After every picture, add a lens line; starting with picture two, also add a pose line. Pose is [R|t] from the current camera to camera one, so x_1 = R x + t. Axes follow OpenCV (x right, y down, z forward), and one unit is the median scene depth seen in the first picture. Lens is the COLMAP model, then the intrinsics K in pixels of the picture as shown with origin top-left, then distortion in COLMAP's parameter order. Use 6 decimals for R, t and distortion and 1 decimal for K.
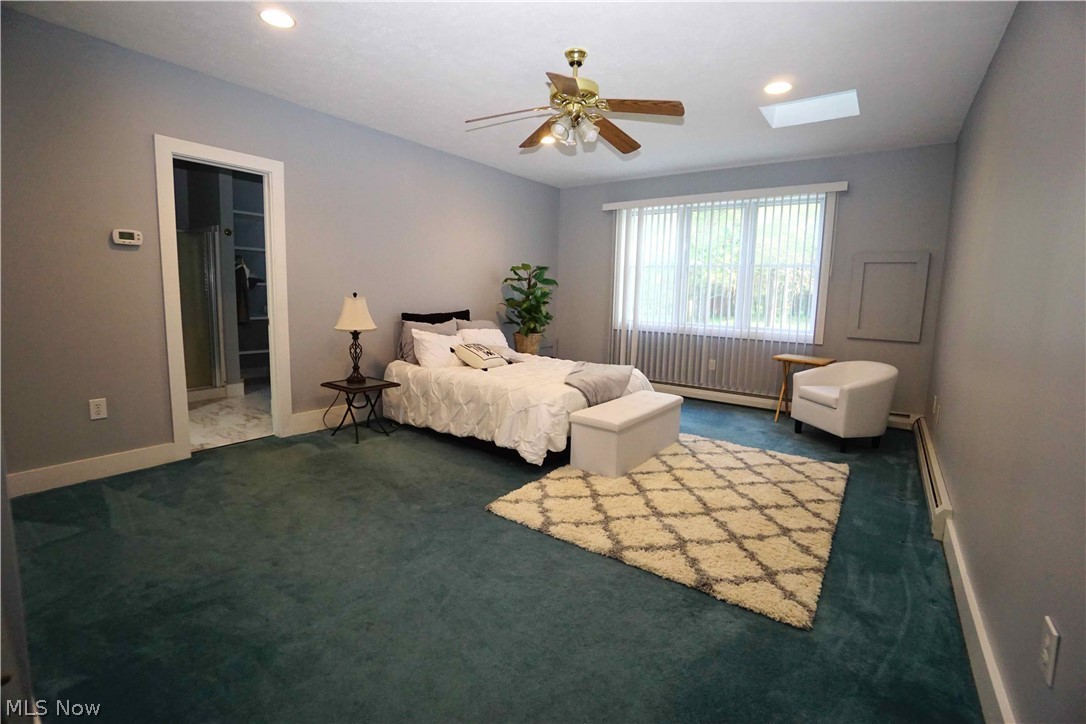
lens RADIAL K [[478.8, 0, 543.0], [0, 478.8, 362.0], [0, 0, 1]] dist [-0.059950, 0.018568]
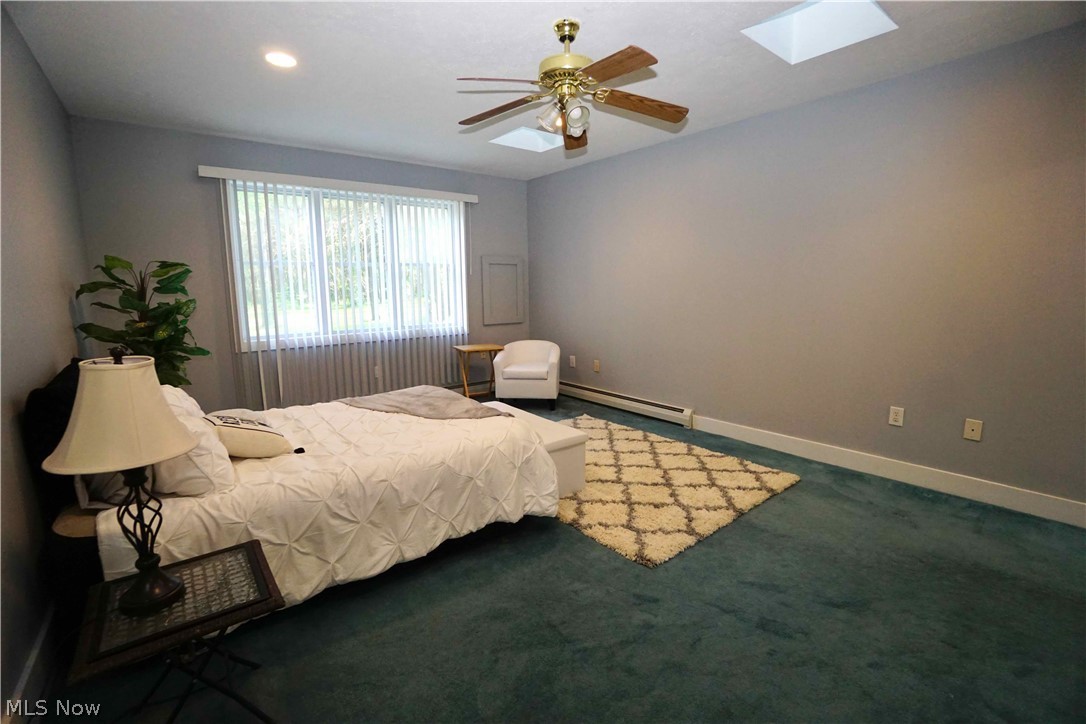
lens RADIAL K [[478.8, 0, 543.0], [0, 478.8, 362.0], [0, 0, 1]] dist [-0.059950, 0.018568]
pose [[0.262251, -0.181250, 0.947825, -0.857360], [0.154230, 0.977449, 0.144242, -0.190608], [-0.952595, 0.108356, 0.284291, 0.857864]]
